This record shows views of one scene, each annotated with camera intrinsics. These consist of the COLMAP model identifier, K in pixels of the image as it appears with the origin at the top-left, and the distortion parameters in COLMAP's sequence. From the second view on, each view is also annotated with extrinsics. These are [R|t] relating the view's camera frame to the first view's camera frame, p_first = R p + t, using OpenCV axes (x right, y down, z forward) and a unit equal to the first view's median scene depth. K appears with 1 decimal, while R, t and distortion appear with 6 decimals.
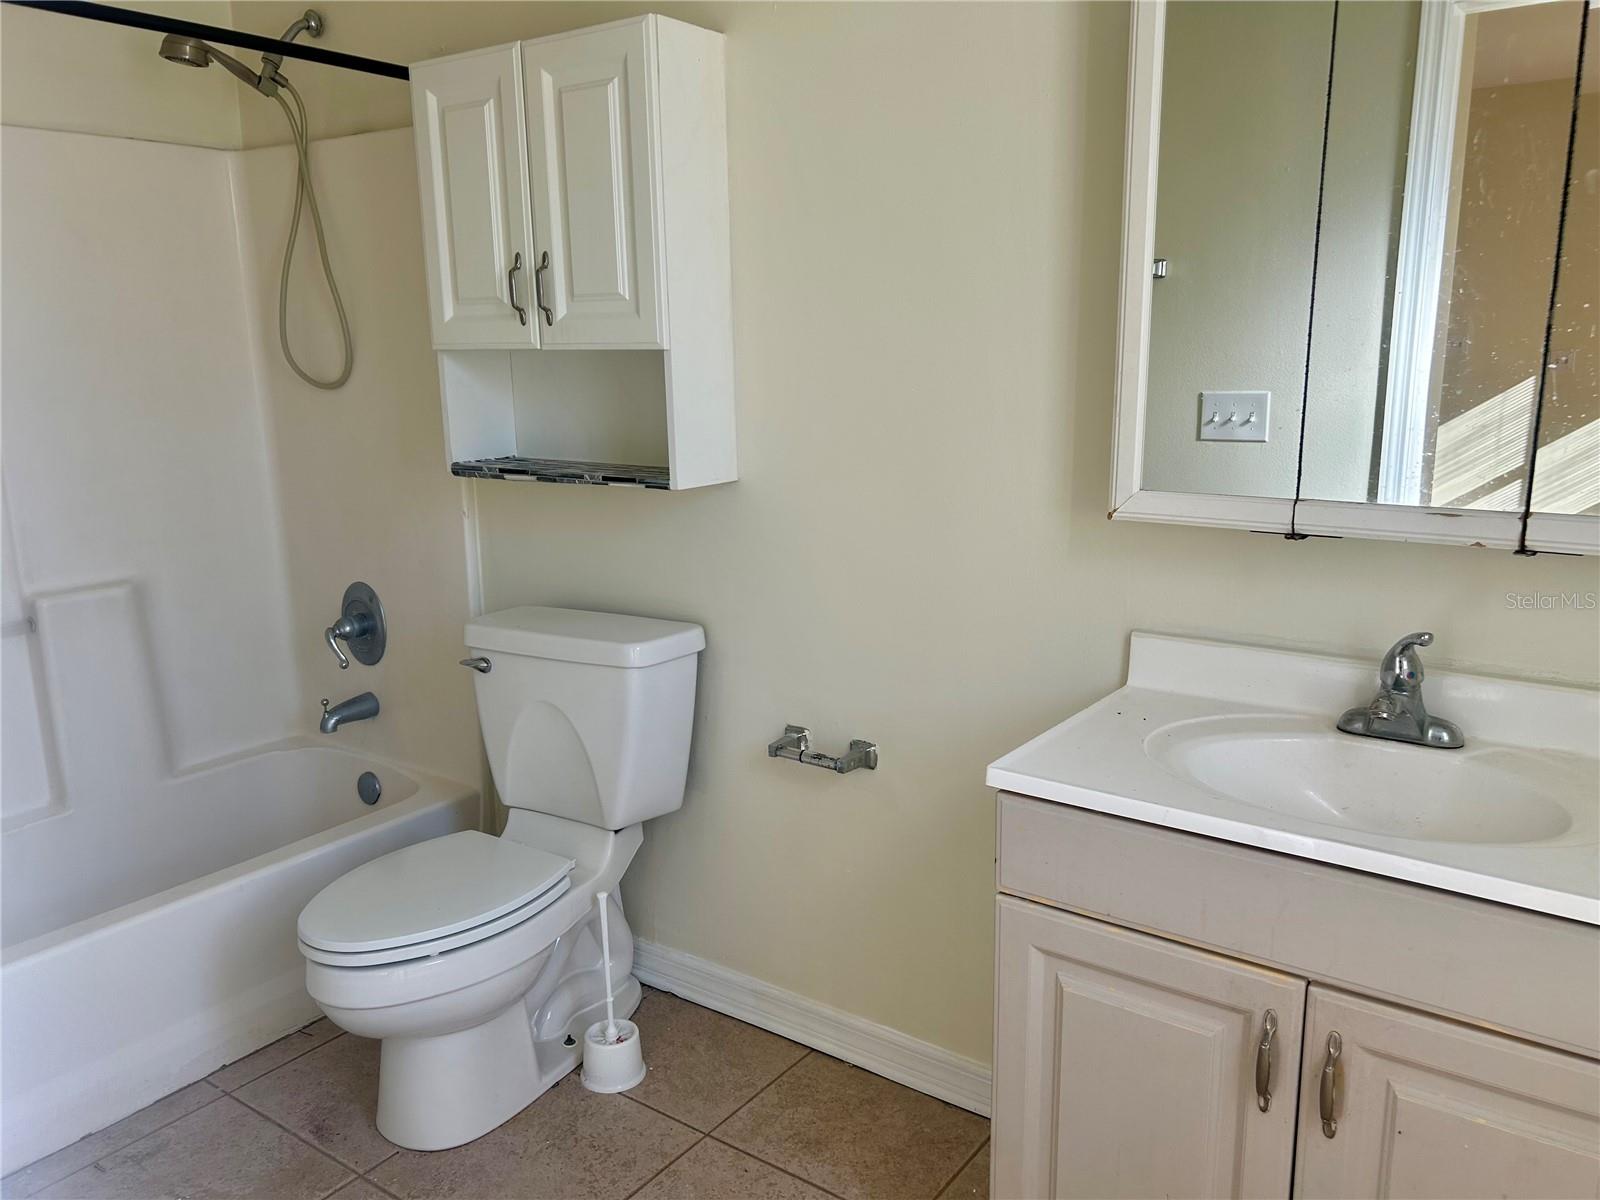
lens RADIAL K [[1212.2, 0, 810.9], [0, 1212.2, 587.1], [0, 0, 1]] dist [0.058467, -0.061517]
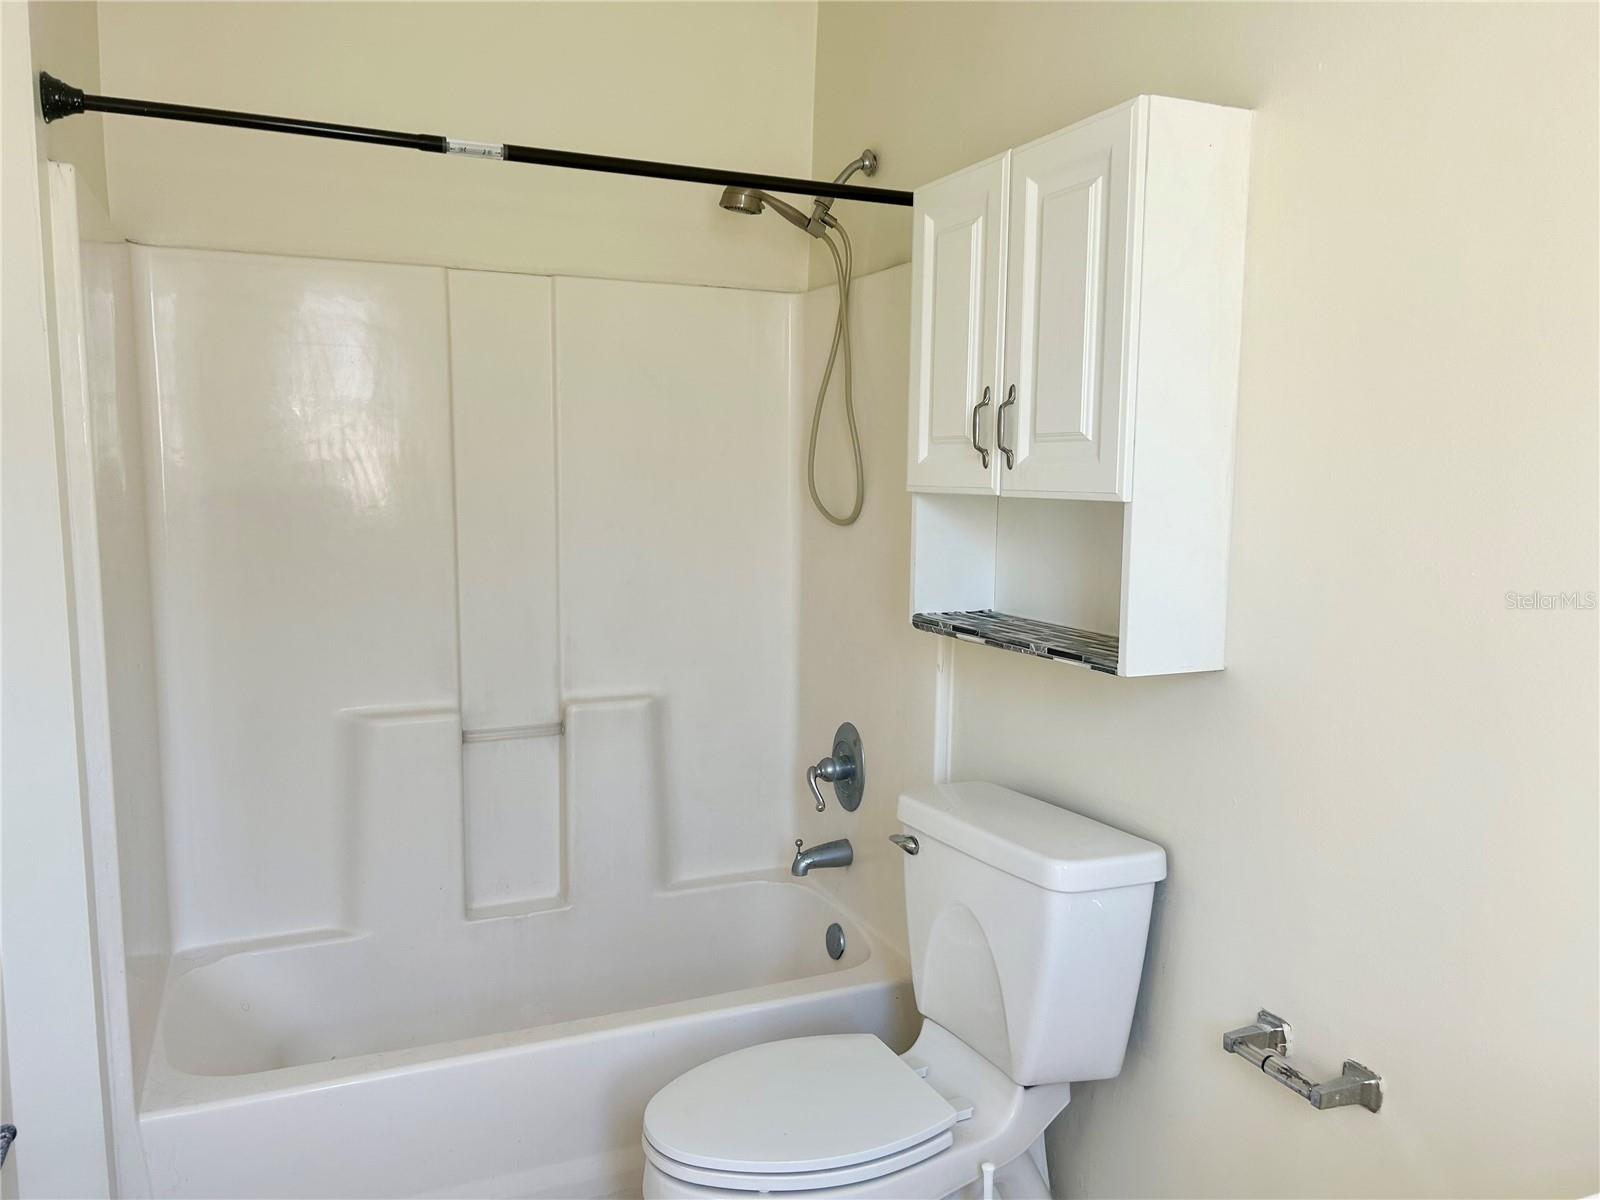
lens RADIAL K [[1217.3, 0, 800.7], [0, 1217.3, 602.8], [0, 0, 1]] dist [0.128074, -0.162194]
pose [[0.864586, 0.080898, -0.495930, 0.086073], [-0.126087, 0.990306, -0.058274, -0.047250], [0.486409, 0.112913, 0.866405, 0.171477]]
